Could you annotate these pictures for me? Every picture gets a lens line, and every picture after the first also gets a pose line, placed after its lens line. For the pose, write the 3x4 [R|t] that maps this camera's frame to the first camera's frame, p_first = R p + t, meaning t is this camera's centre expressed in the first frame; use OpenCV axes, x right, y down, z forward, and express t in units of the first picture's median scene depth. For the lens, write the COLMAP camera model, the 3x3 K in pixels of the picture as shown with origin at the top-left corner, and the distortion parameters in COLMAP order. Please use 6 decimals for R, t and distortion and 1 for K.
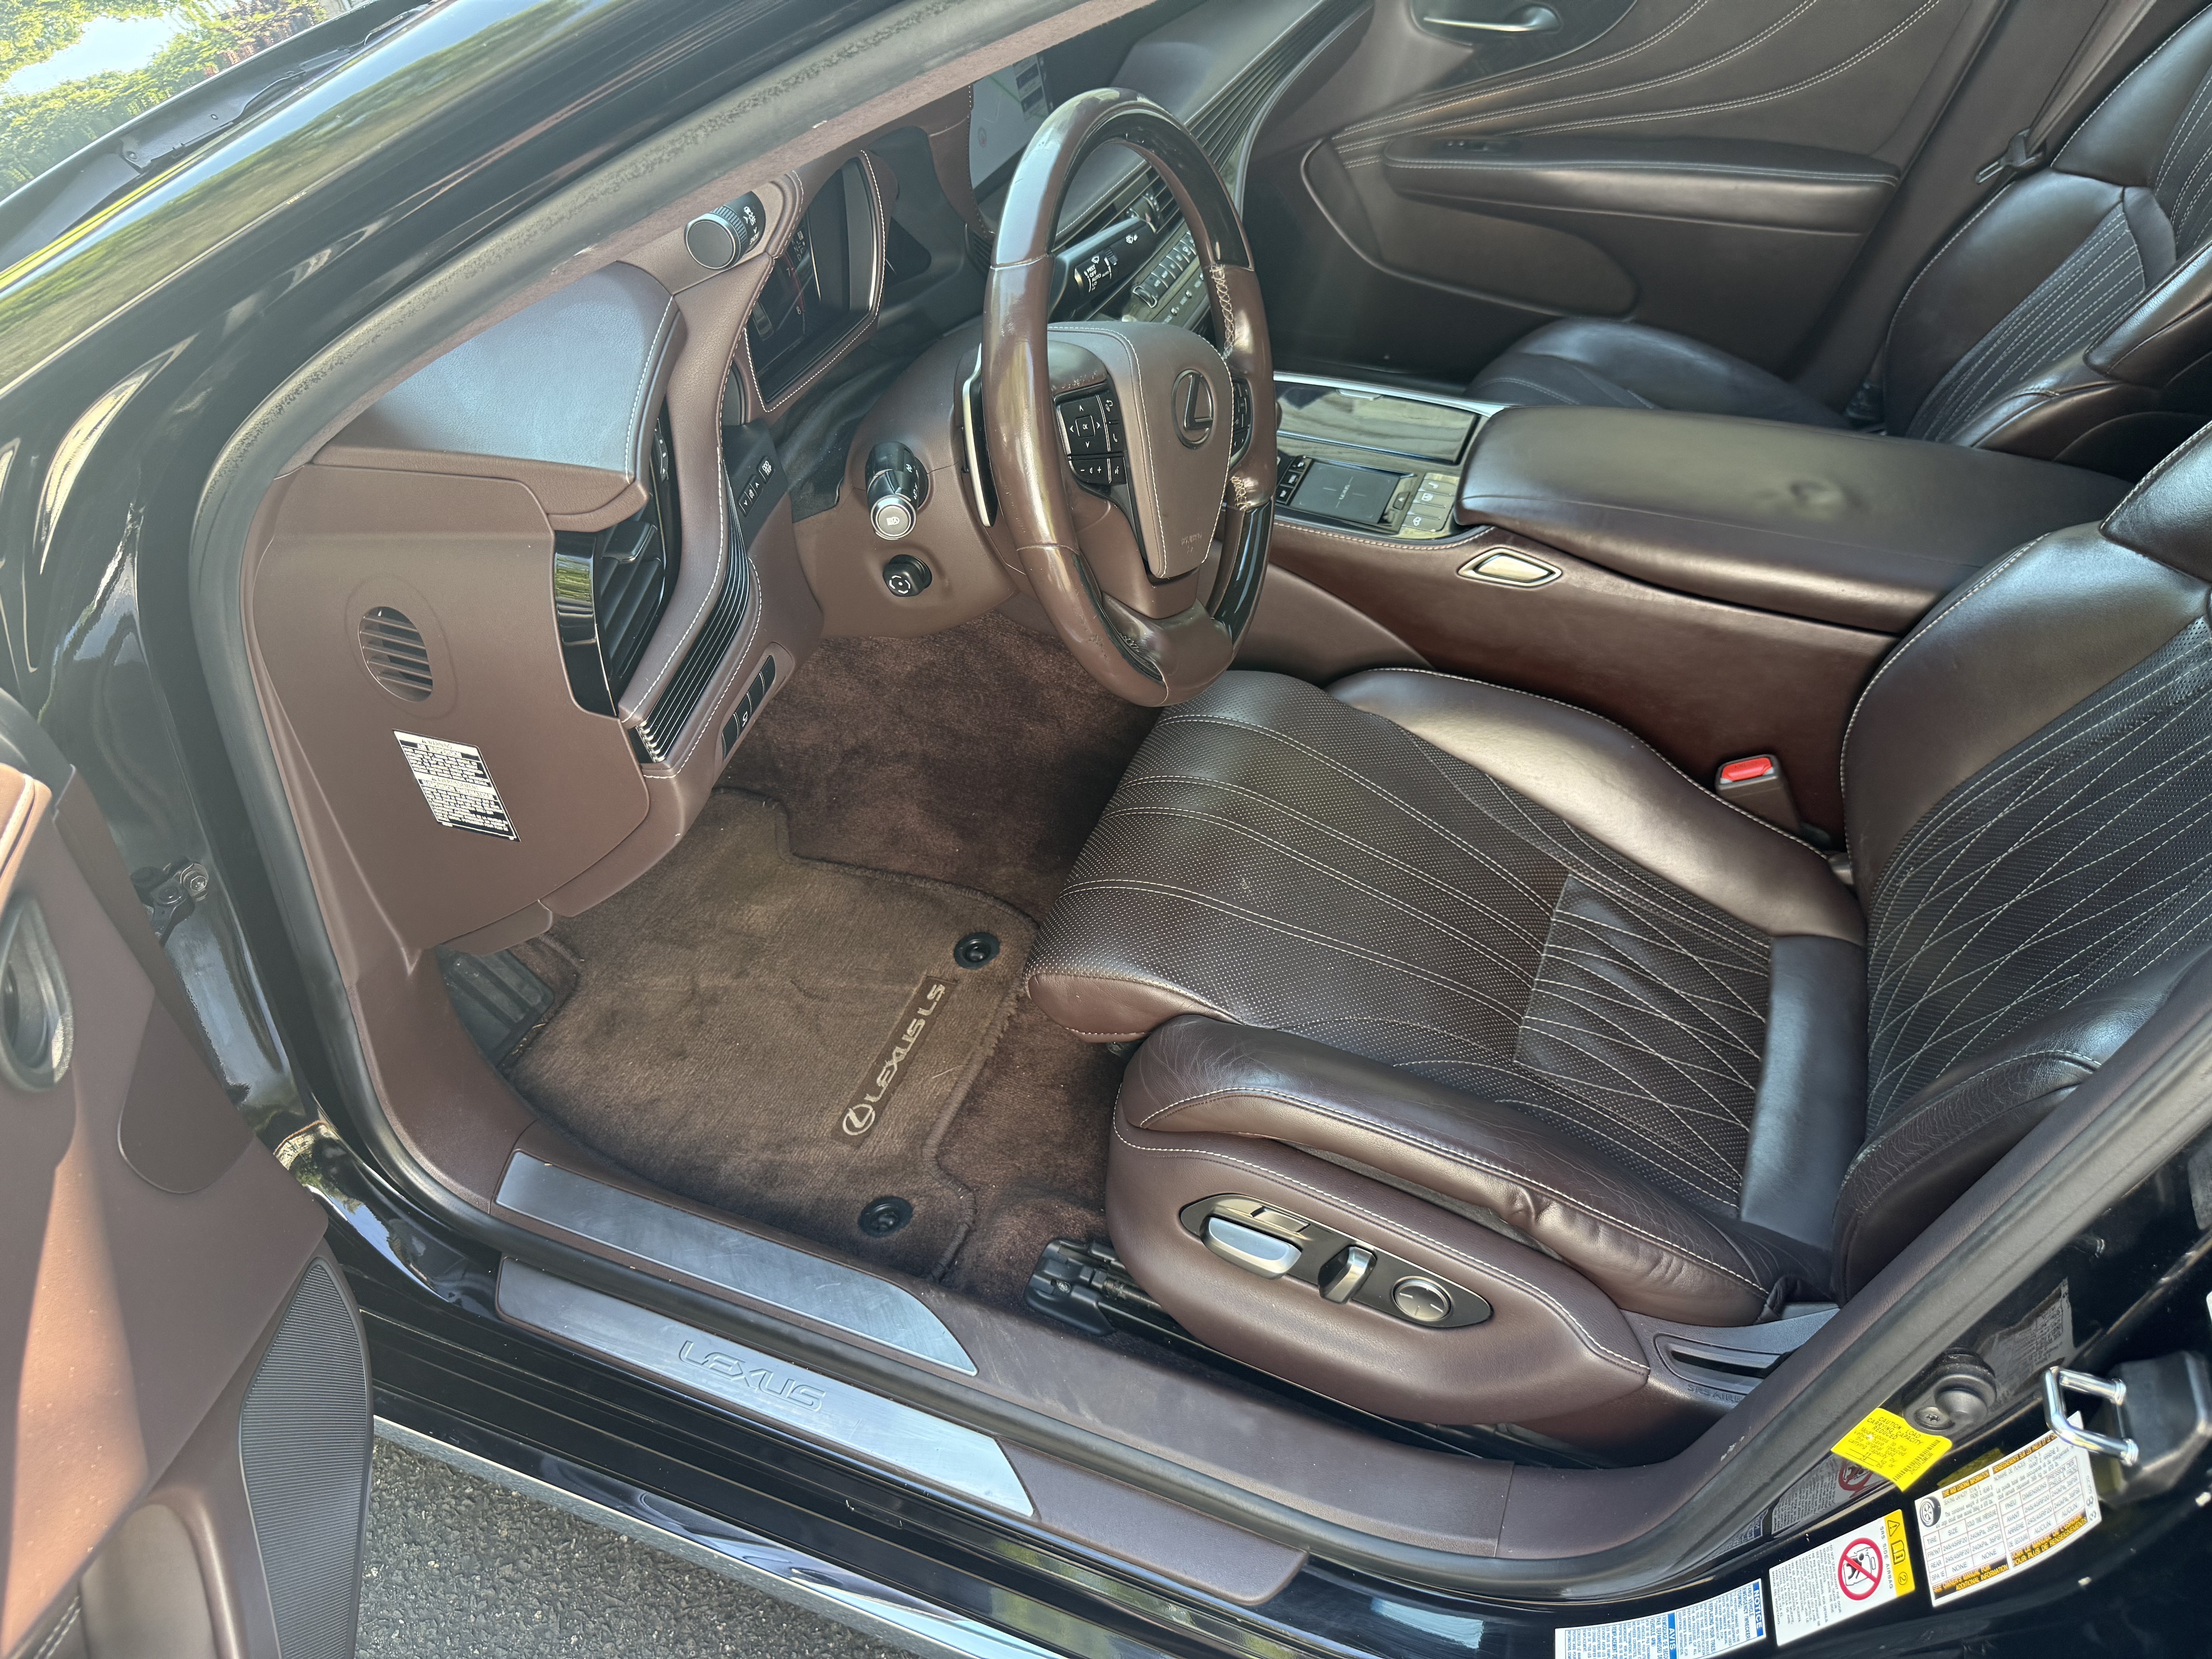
lens RADIAL K [[1600.9, 0, 1120.2], [0, 1600.9, 842.6], [0, 0, 1]] dist [0.020611, -0.023936]
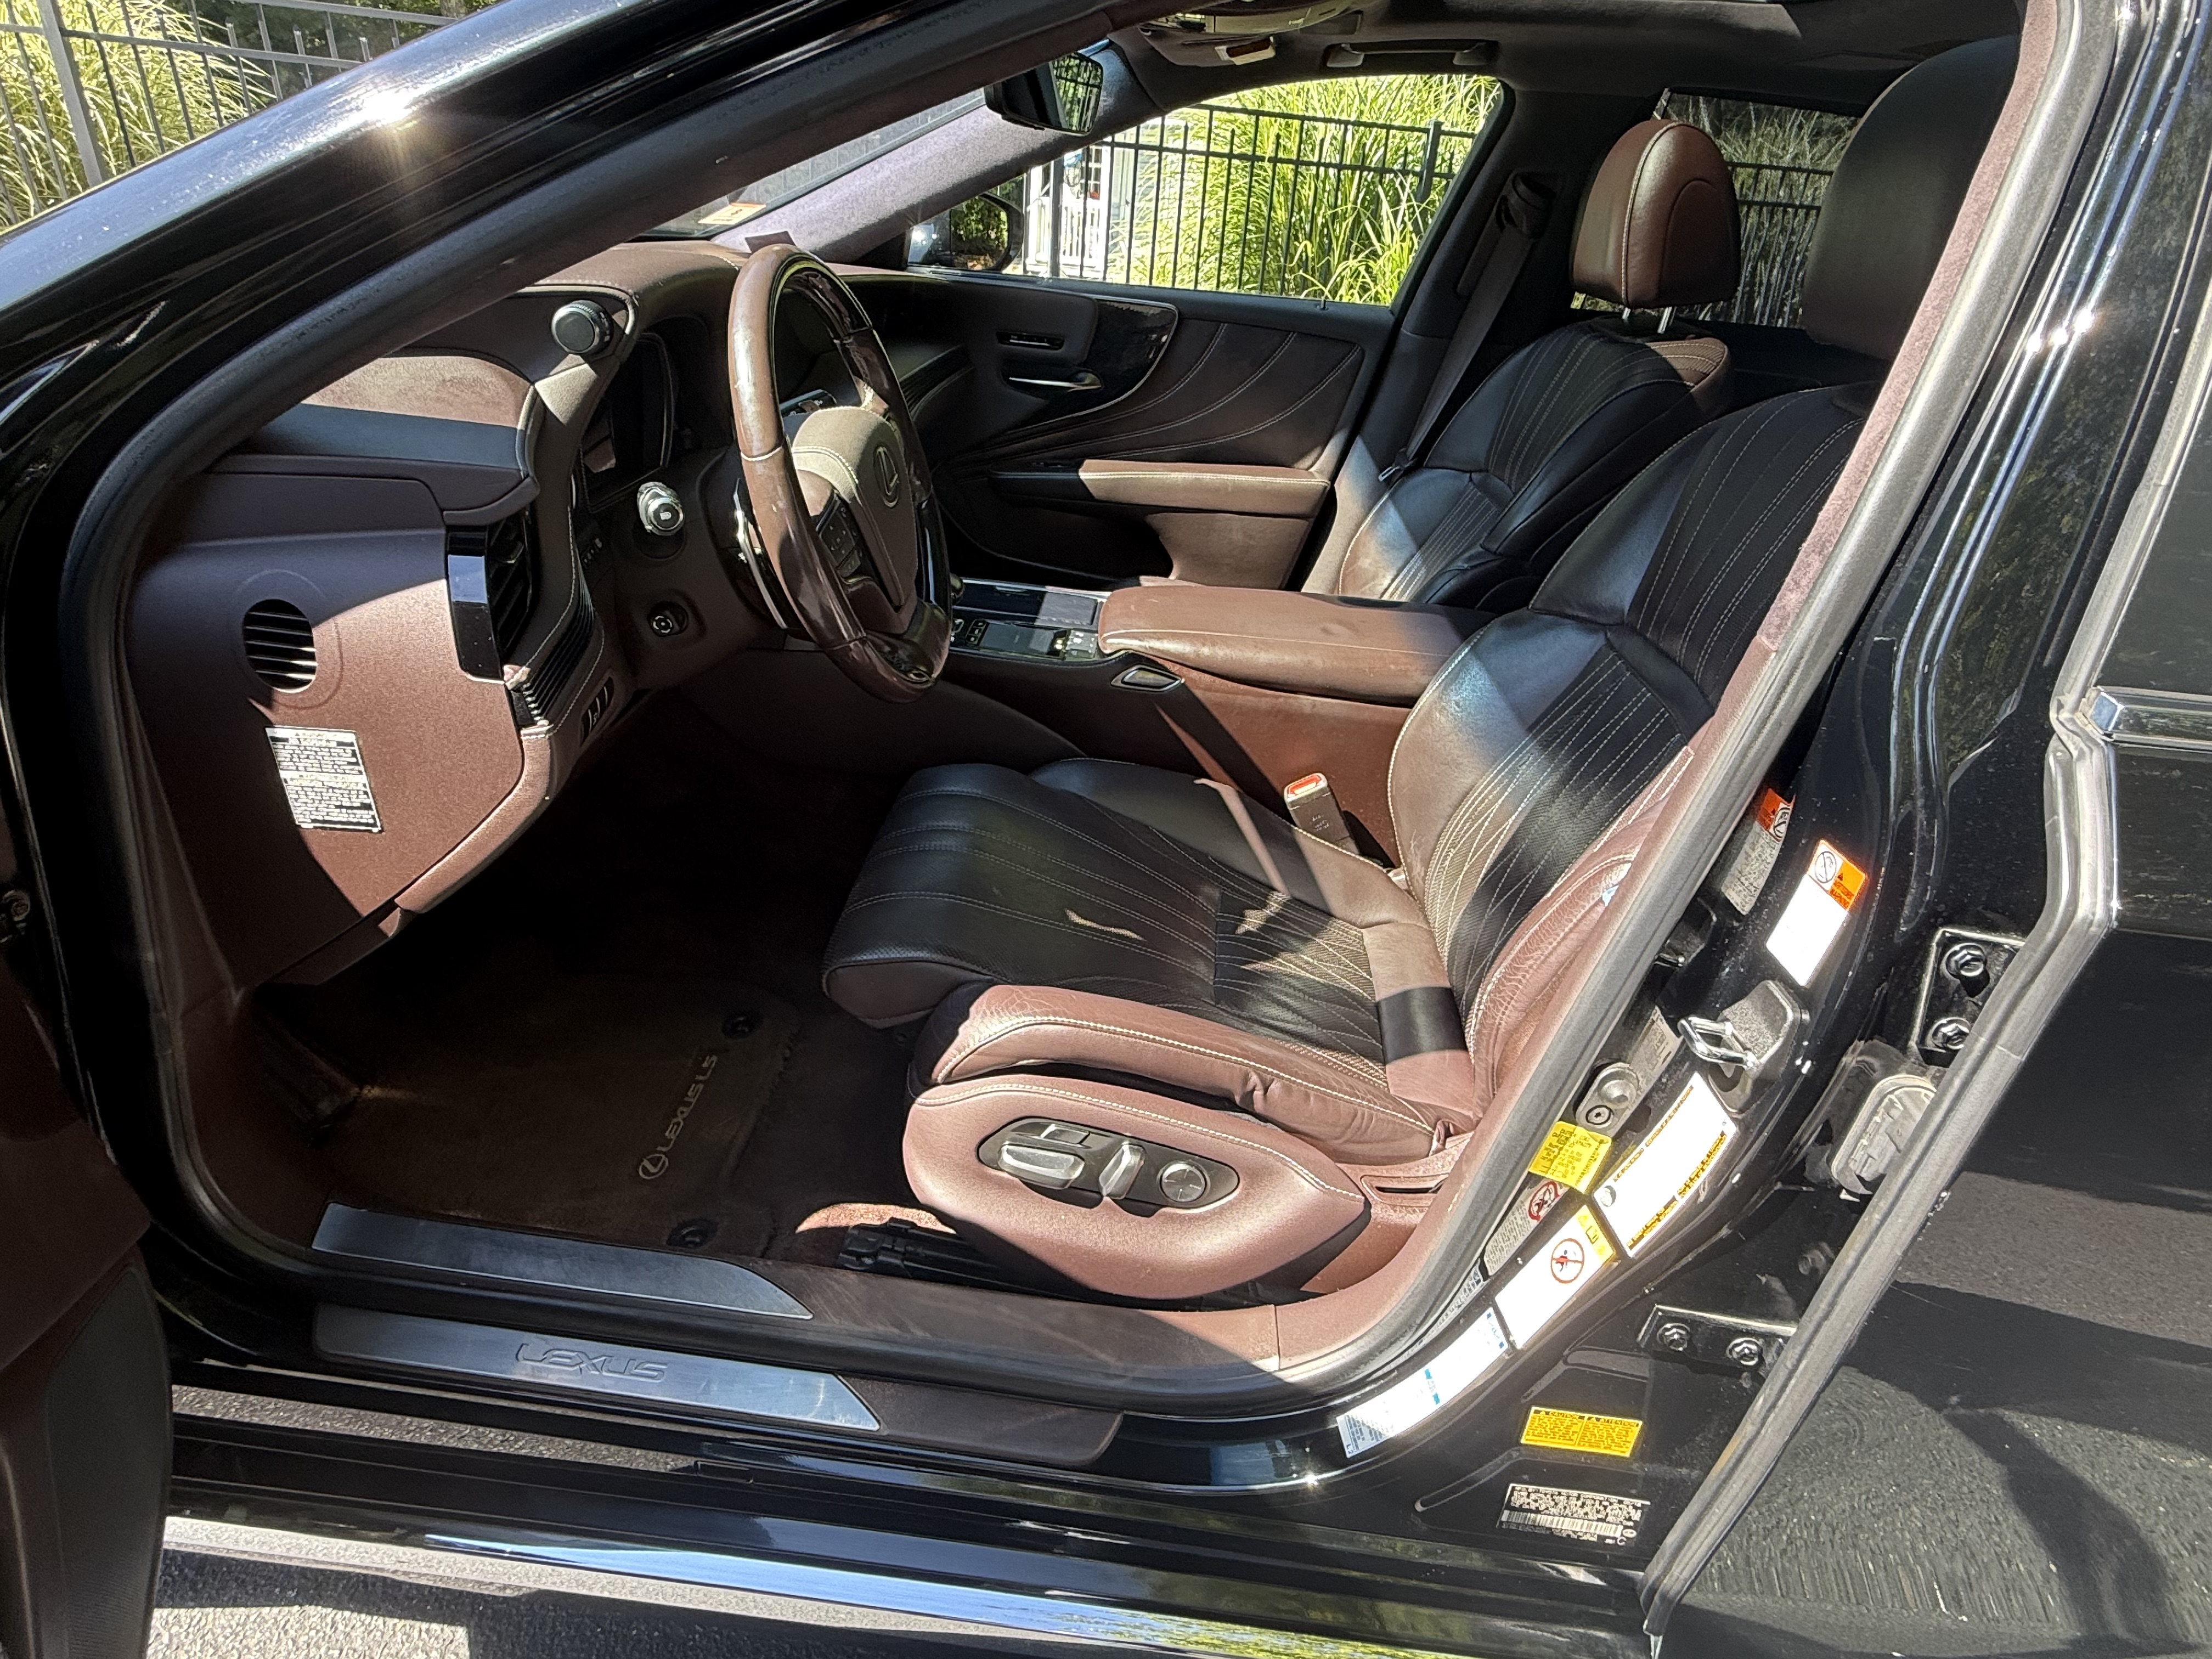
lens RADIAL K [[1261.8, 0, 1090.7], [0, 1261.8, 827.8], [0, 0, 1]] dist [-0.003060, 0.005238]
pose [[0.957646, -0.054904, 0.282666, -0.154009], [0.120184, 0.968273, -0.219096, 0.250732], [-0.261668, 0.243788, 0.933861, 0.054346]]
